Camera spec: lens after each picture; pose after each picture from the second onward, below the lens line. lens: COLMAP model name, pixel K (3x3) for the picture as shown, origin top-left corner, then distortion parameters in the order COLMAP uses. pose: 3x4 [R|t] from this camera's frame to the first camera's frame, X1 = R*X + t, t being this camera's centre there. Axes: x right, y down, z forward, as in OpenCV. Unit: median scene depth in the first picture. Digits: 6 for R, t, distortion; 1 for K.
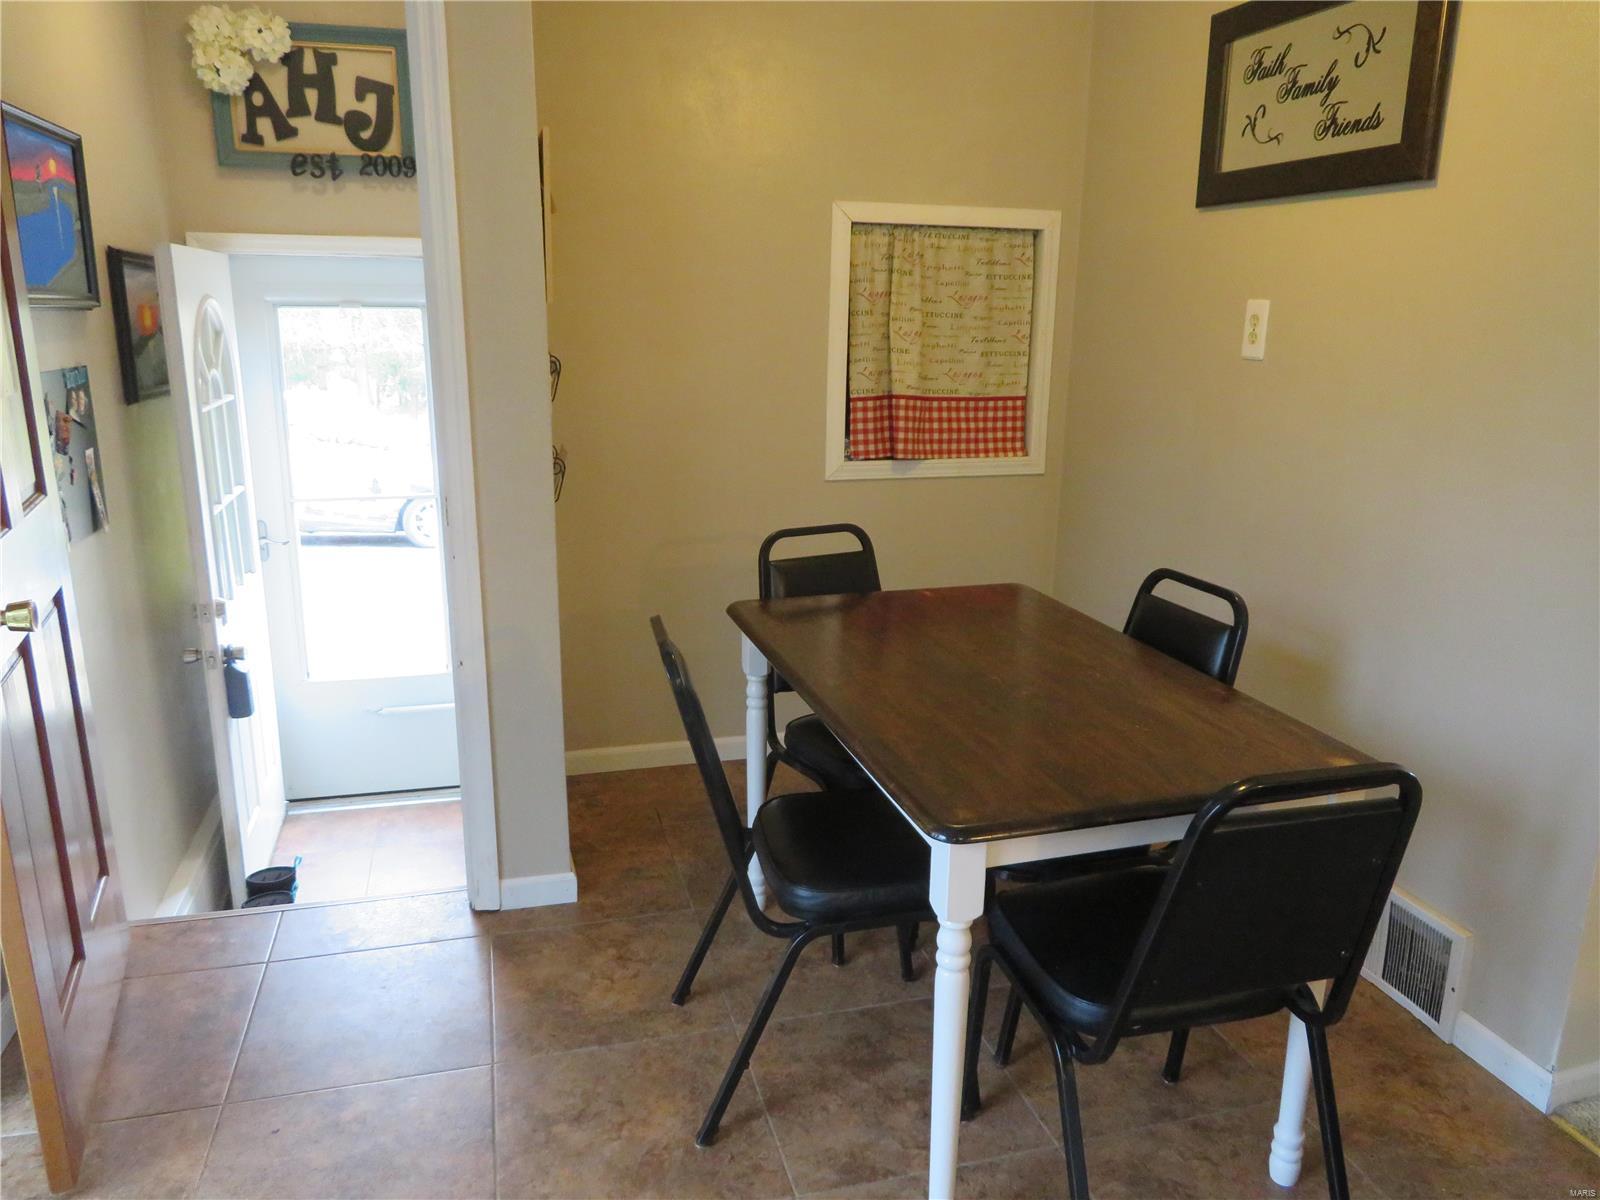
lens RADIAL K [[1144.1, 0, 800.0], [0, 1144.1, 600.0], [0, 0, 1]] dist [-0.008706, 0.000853]
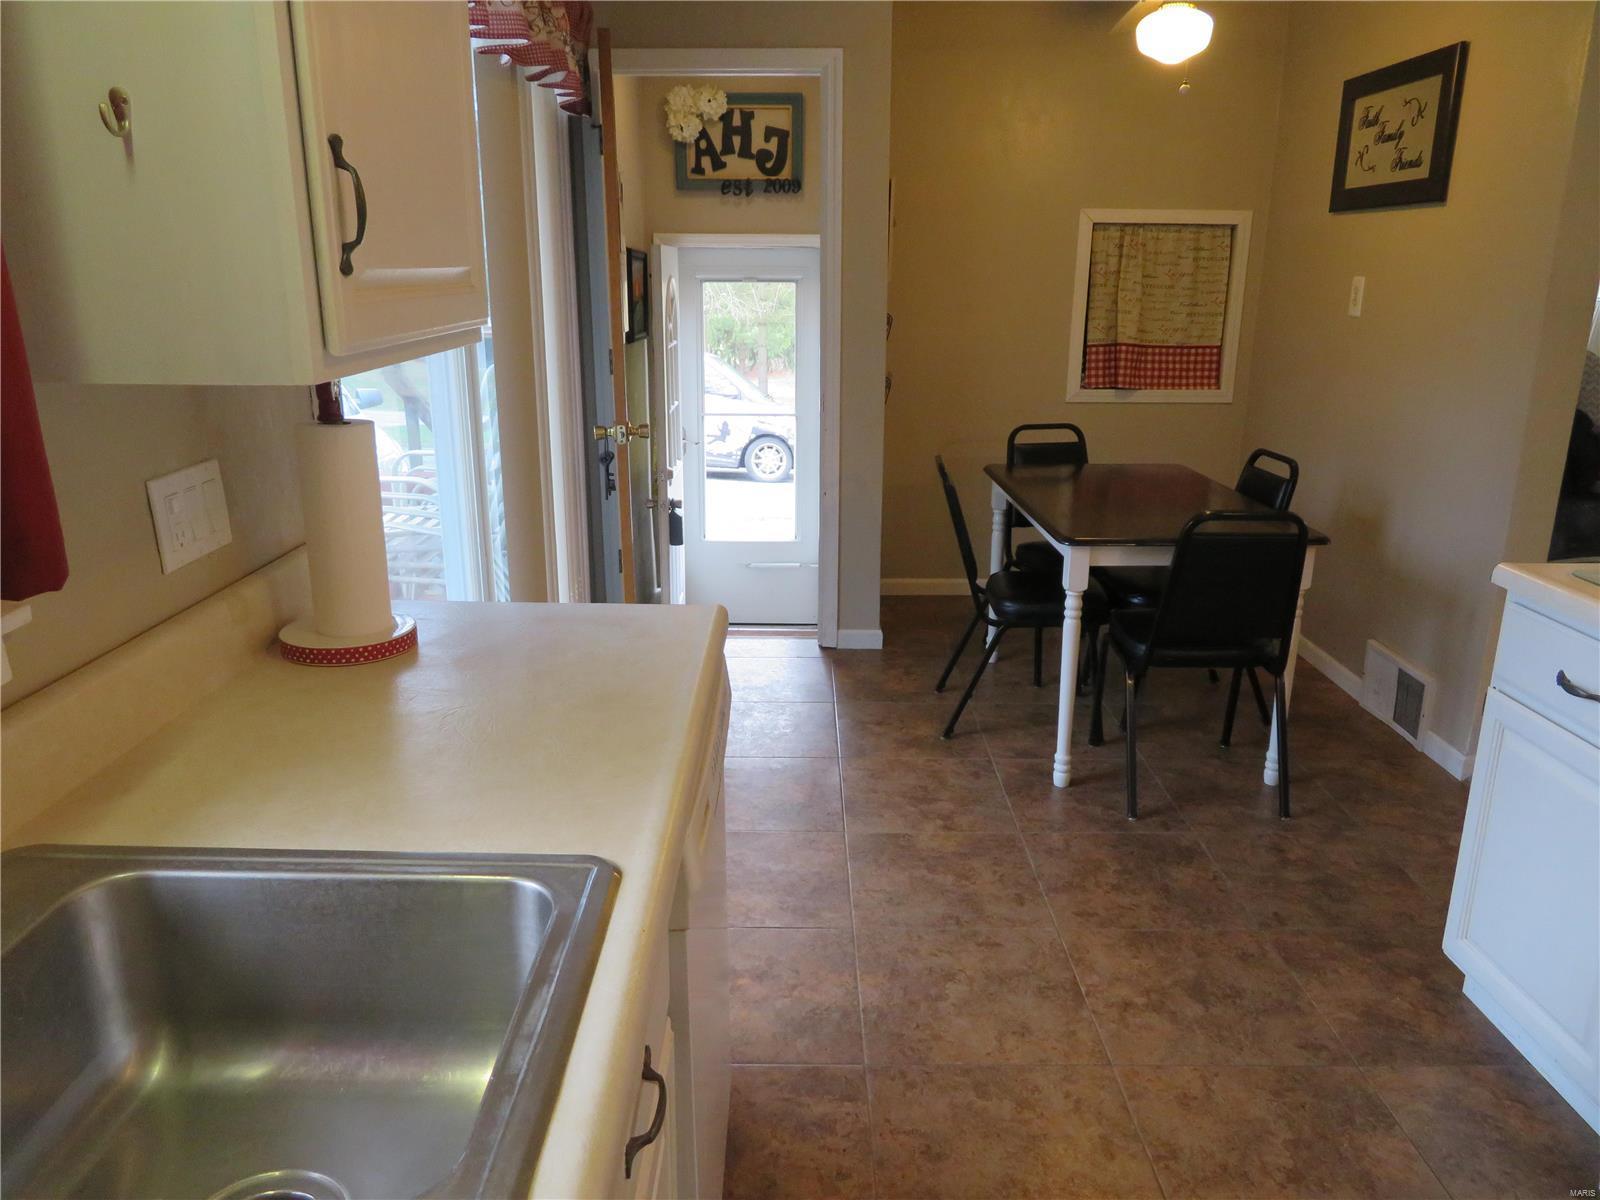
lens RADIAL K [[1144.1, 0, 800.0], [0, 1144.1, 600.0], [0, 0, 1]] dist [-0.008706, 0.000853]
pose [[0.964179, 0.066010, -0.256906, 0.085635], [-0.059116, 0.997656, 0.034473, 0.114444], [0.258580, -0.018051, 0.965821, -0.484783]]
